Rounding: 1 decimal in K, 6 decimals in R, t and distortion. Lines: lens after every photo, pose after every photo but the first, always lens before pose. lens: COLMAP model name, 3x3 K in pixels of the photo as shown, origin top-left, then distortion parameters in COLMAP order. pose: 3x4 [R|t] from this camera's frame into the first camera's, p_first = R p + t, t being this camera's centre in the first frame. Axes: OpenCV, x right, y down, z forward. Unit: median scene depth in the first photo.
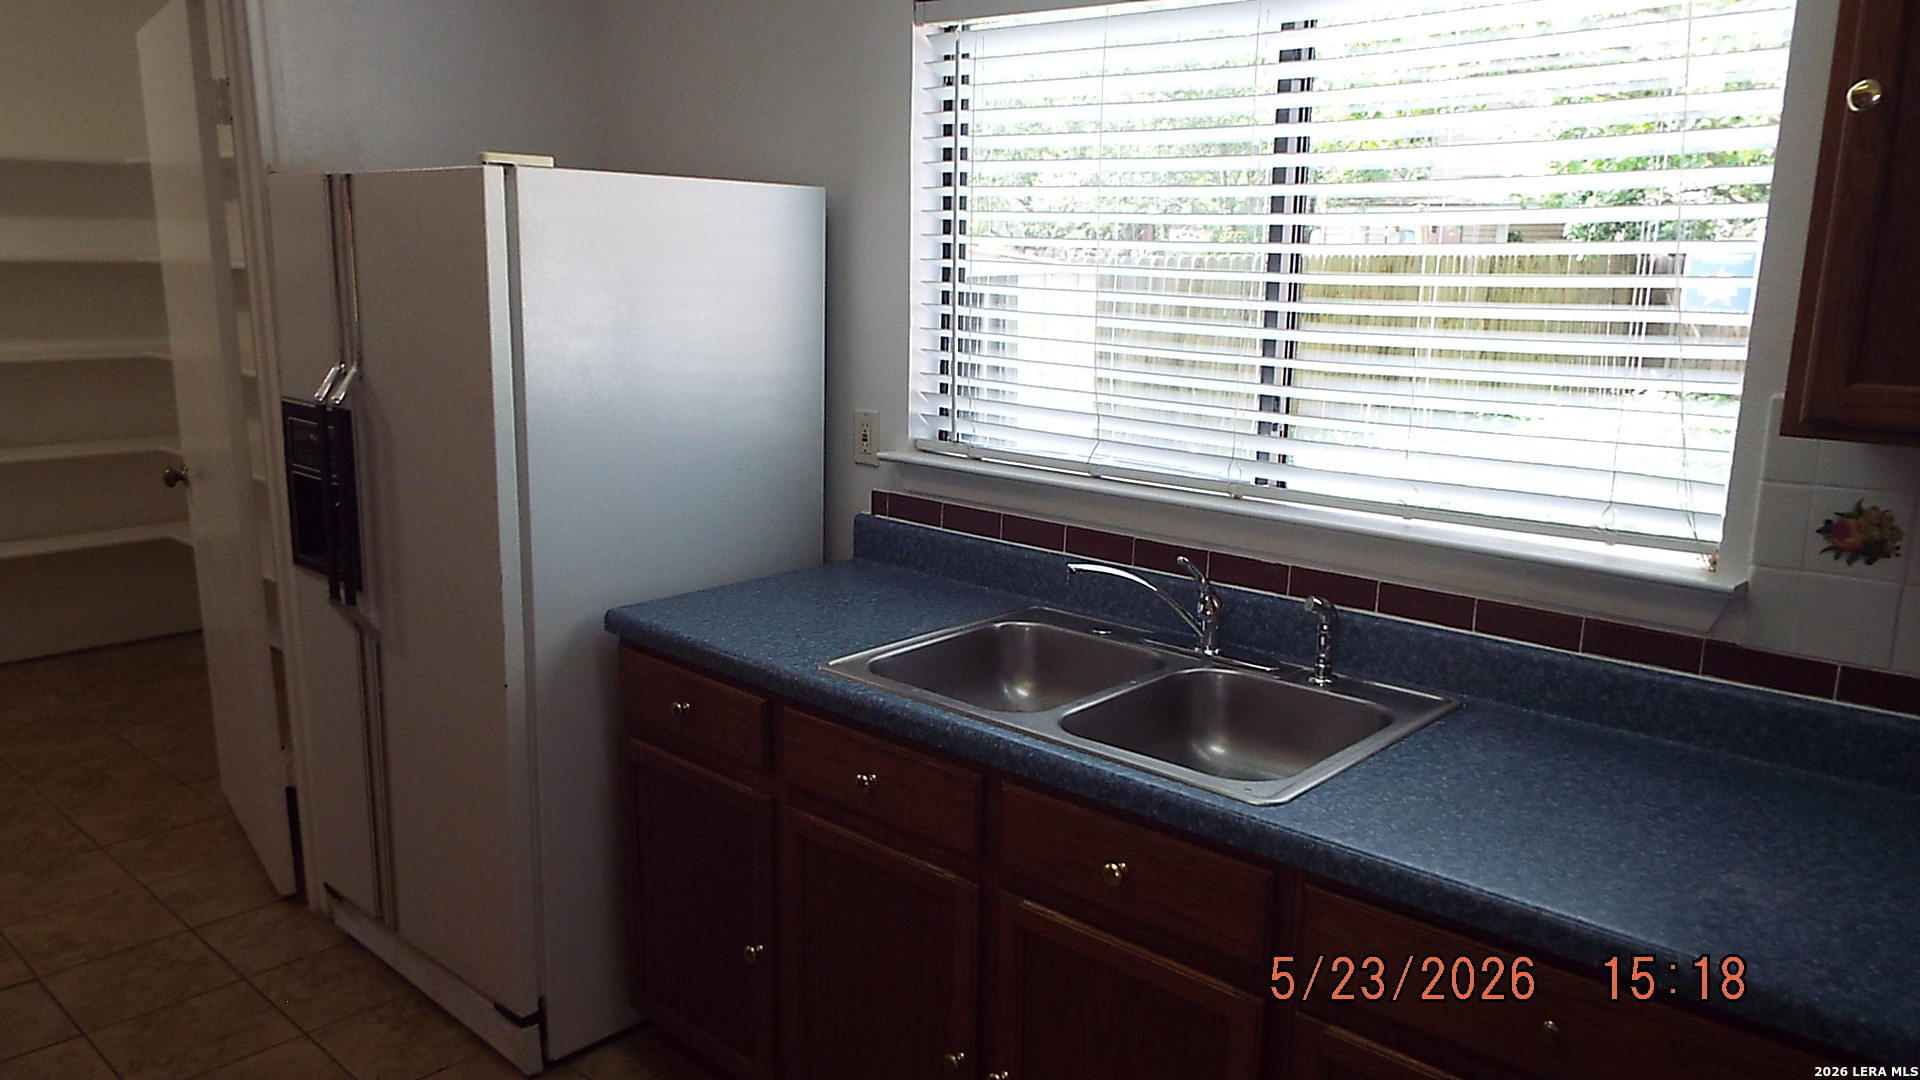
lens RADIAL K [[1401.3, 0, 955.4], [0, 1401.3, 537.3], [0, 0, 1]] dist [0.002159, 0.007233]
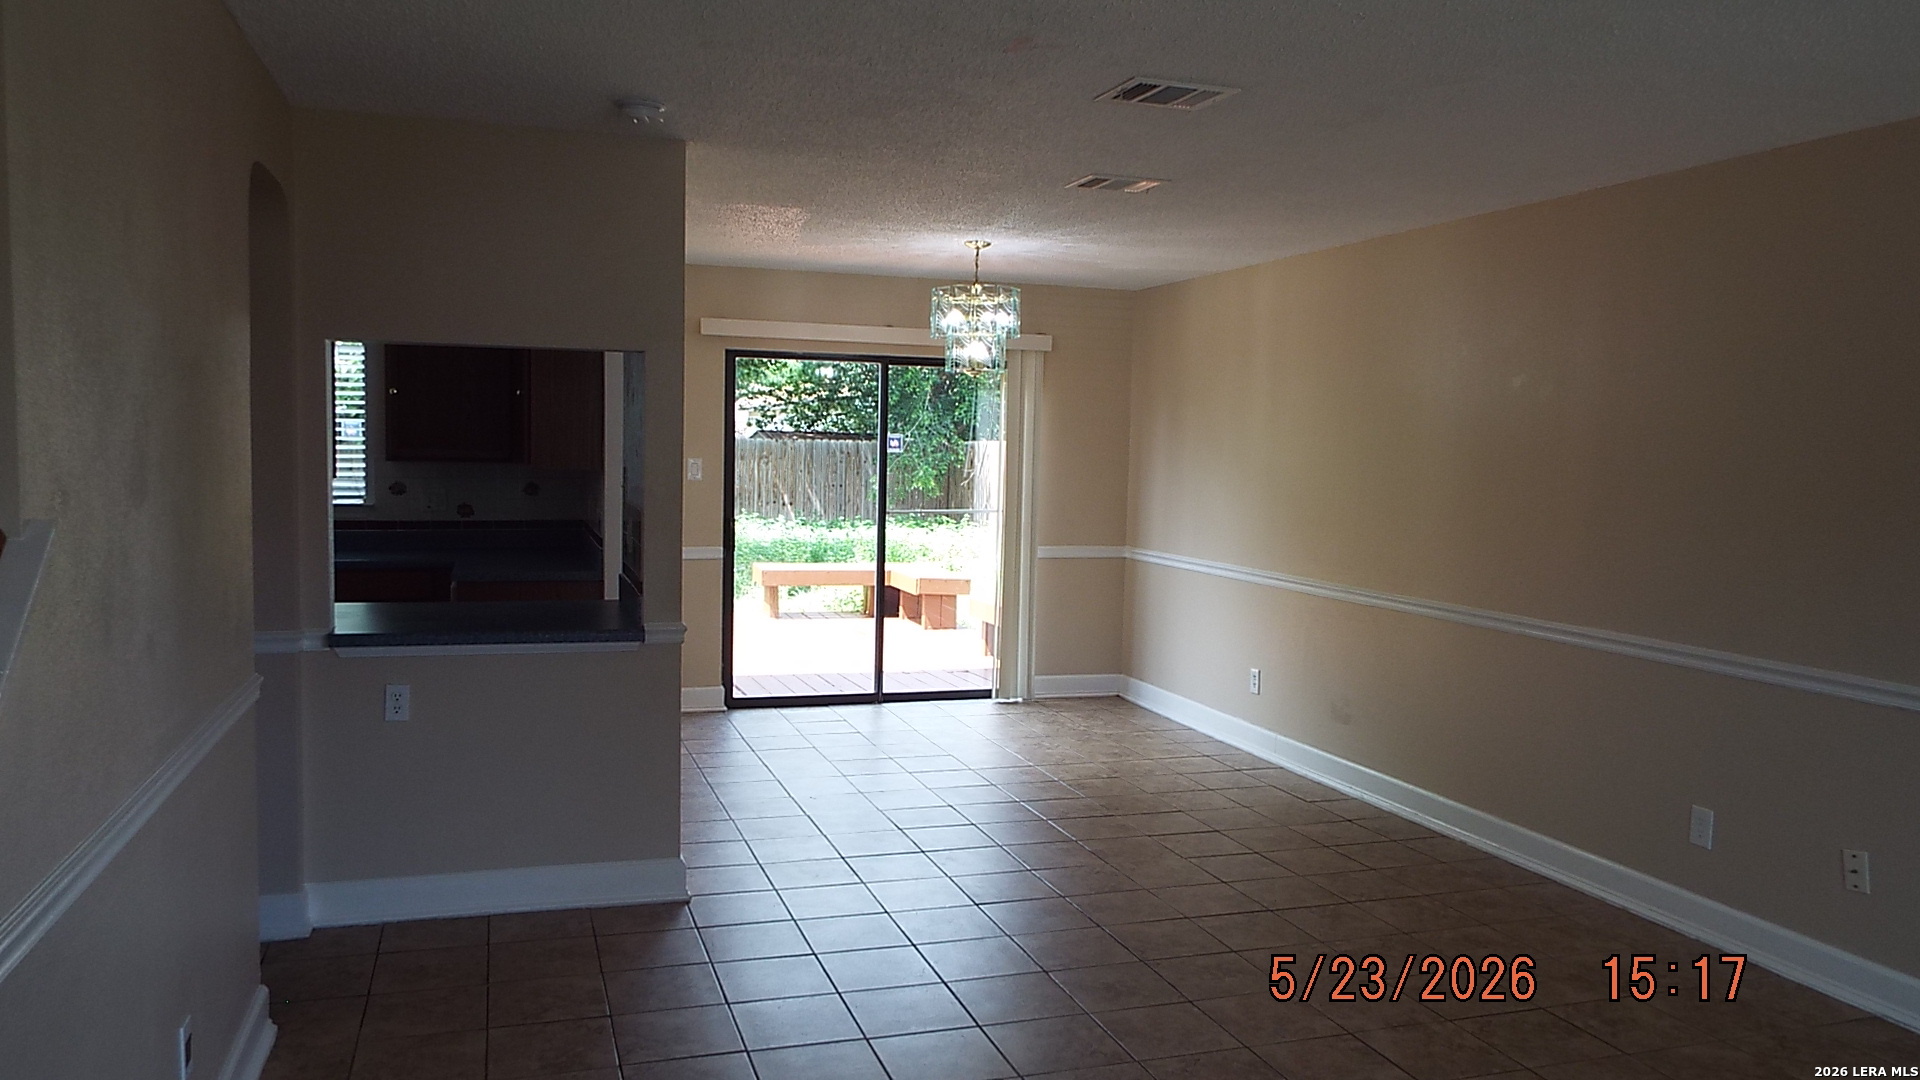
lens RADIAL K [[1401.3, 0, 954.9], [0, 1401.3, 541.1], [0, 0, 1]] dist [0.002159, 0.007233]
pose [[0.486981, -0.068879, 0.870692, -2.068505], [0.162166, 0.986682, -0.012645, 0.447039], [-0.858226, 0.147354, 0.491665, -2.313758]]
